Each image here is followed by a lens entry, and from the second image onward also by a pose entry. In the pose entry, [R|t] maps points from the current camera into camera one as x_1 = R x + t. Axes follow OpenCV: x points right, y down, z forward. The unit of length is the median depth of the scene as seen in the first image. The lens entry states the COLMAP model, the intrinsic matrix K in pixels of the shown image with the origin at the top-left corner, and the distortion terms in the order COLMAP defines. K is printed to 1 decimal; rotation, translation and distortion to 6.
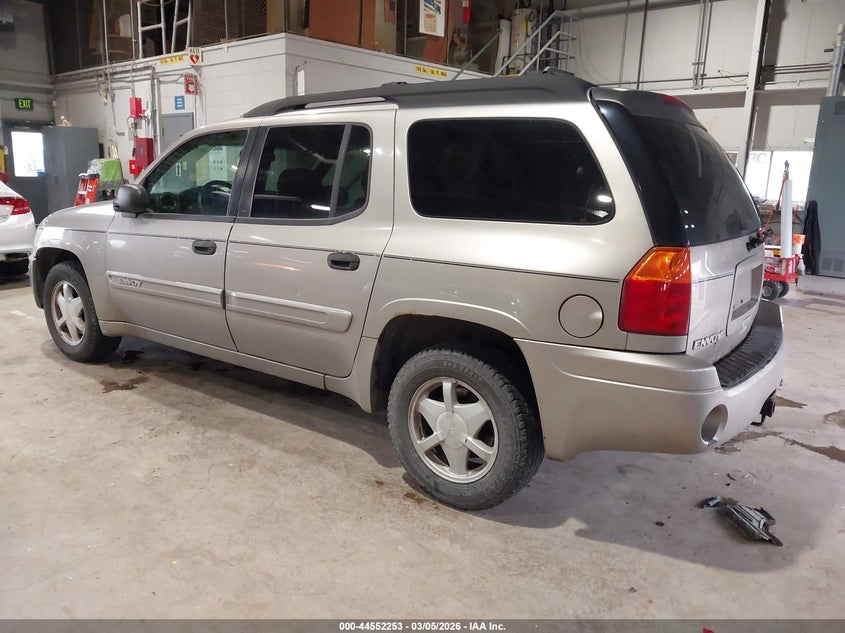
lens RADIAL K [[661.5, 0, 422.5], [0, 661.5, 316.5], [0, 0, 1]] dist [-0.005969, -0.009139]
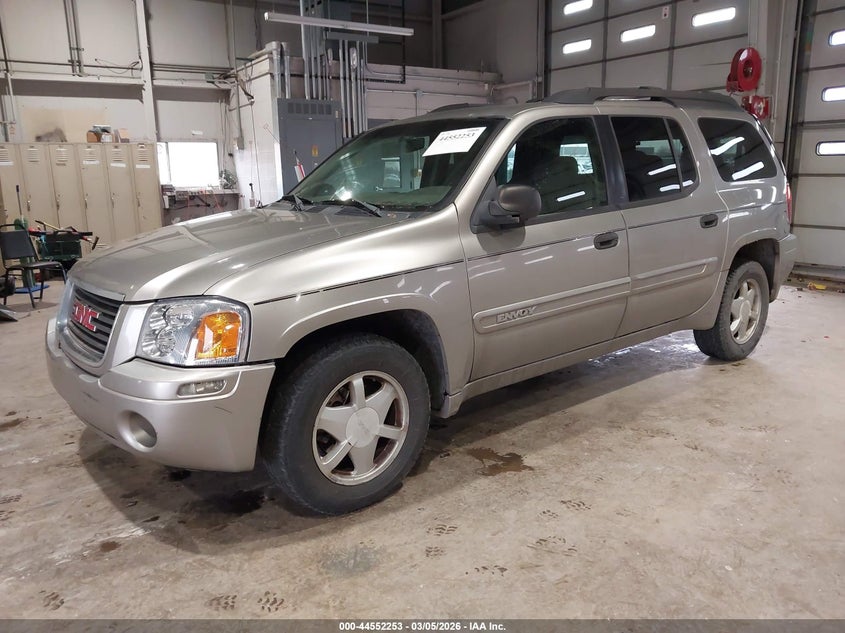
lens RADIAL K [[661.5, 0, 422.5], [0, 661.5, 316.5], [0, 0, 1]] dist [-0.005969, -0.009139]
pose [[0.248079, -0.241965, 0.938035, -1.184610], [0.232106, 0.954946, 0.184943, -0.214077], [-0.940523, 0.171844, 0.293063, 0.892695]]
